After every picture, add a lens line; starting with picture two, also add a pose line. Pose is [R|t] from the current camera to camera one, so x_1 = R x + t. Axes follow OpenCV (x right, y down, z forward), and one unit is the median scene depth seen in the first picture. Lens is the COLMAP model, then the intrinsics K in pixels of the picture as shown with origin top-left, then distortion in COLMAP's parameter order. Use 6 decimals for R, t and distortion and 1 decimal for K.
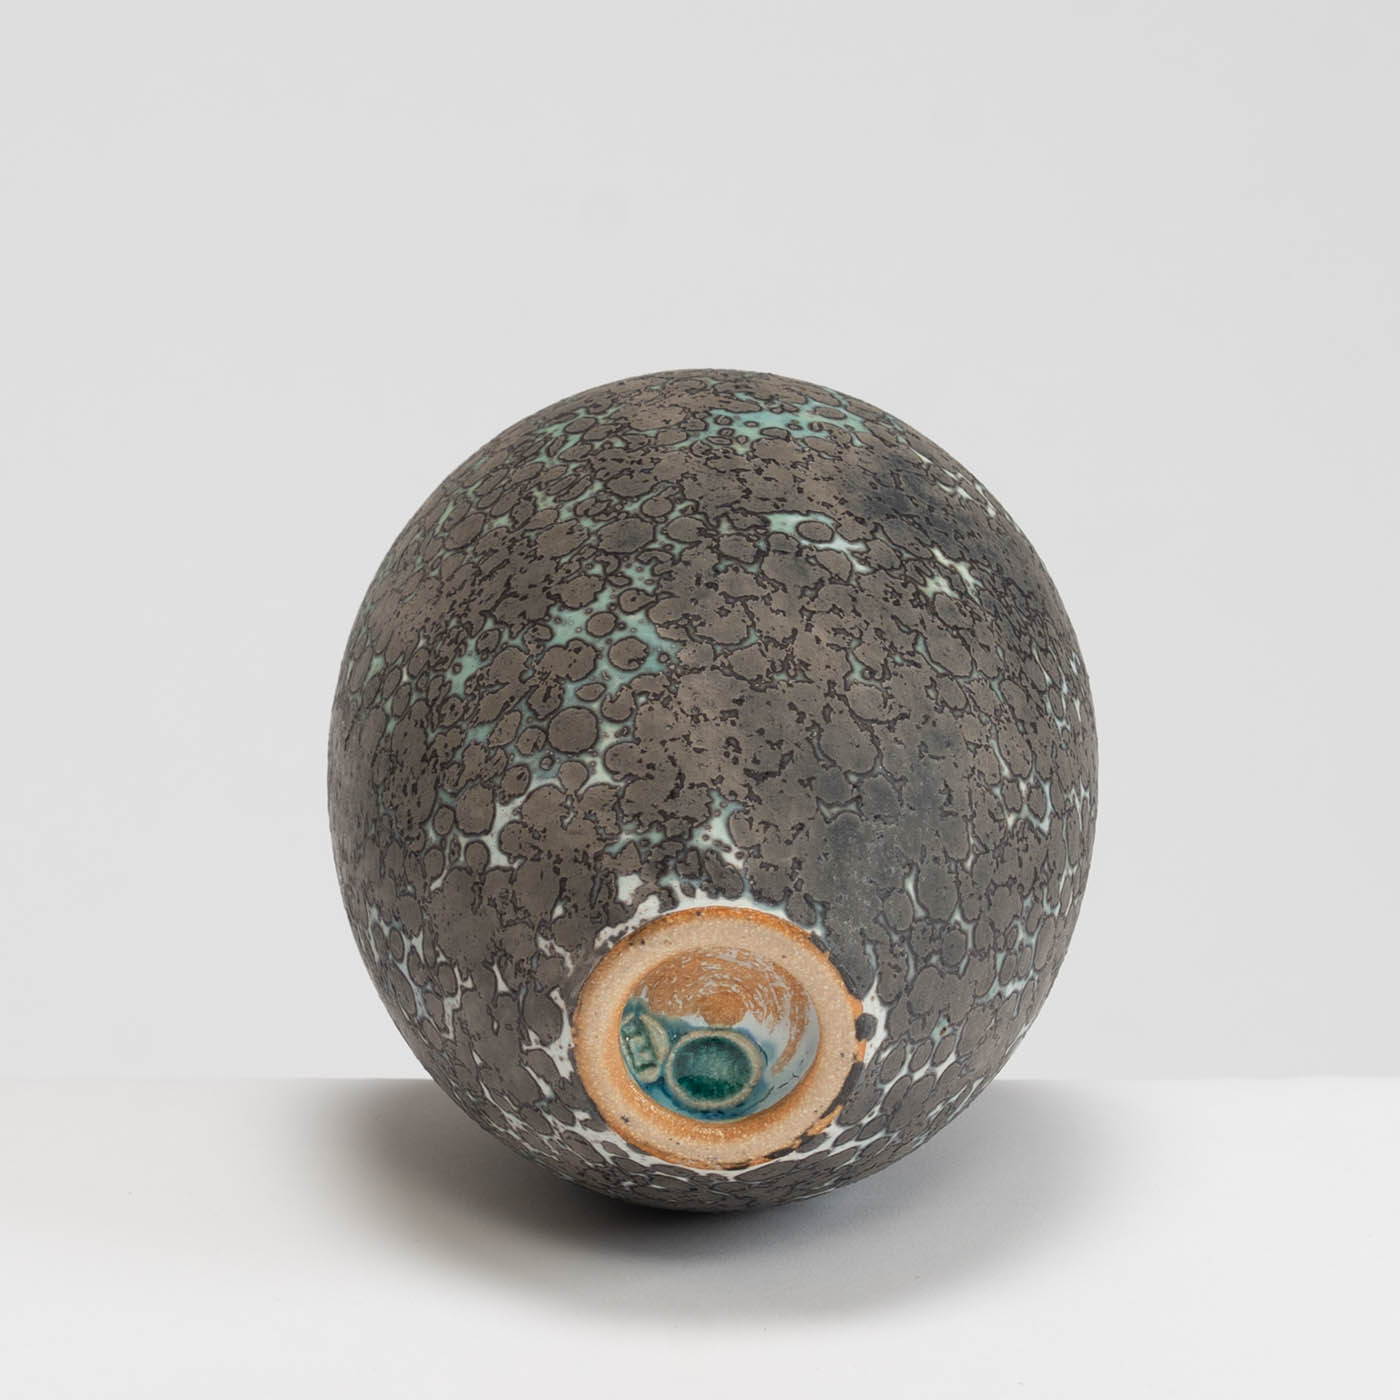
lens RADIAL K [[3081.1, 0, 703.6], [0, 3081.1, 701.2], [0, 0, 1]] dist [-0.082699, 0.000000]
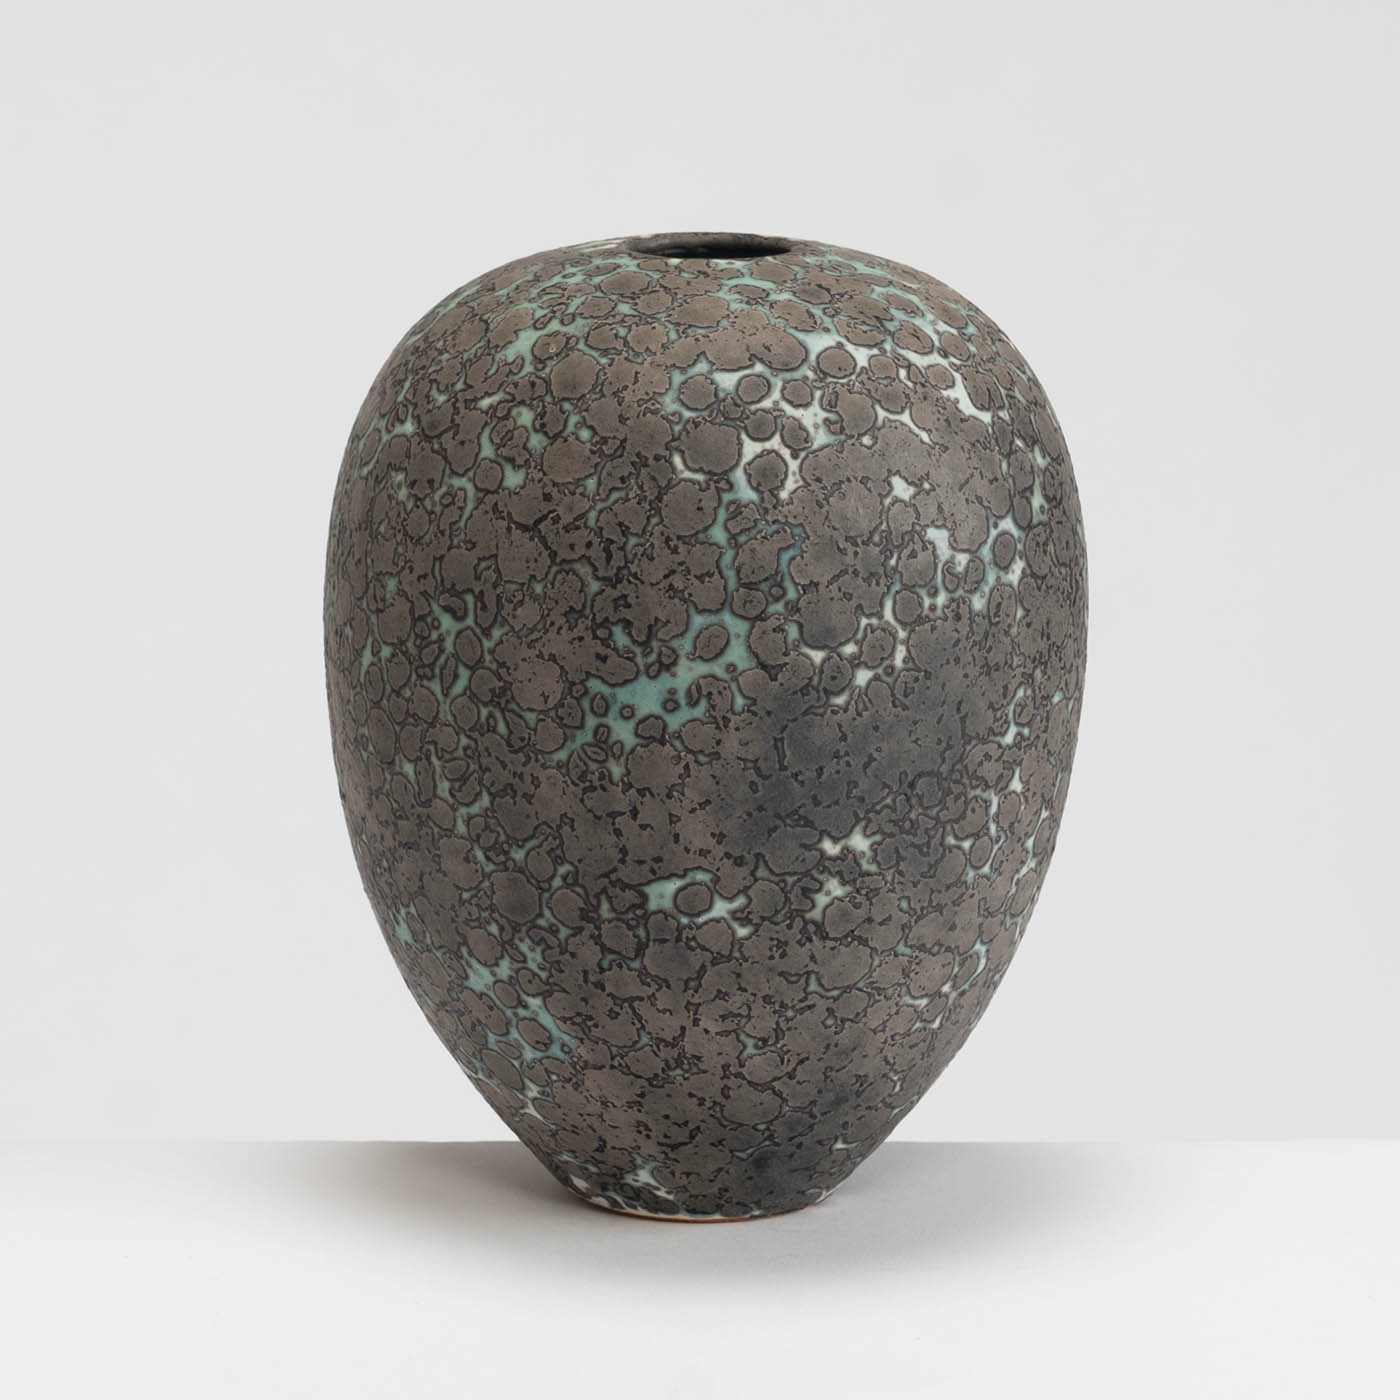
lens RADIAL K [[3081.1, 0, 696.0], [0, 3081.1, 698.9], [0, 0, 1]] dist [-0.082699, 0.000000]
pose [[0.981926, -0.100895, -0.160130, 0.208121], [0.174038, 0.813830, 0.554429, -0.677429], [0.074380, -0.572277, 0.816680, 0.215190]]
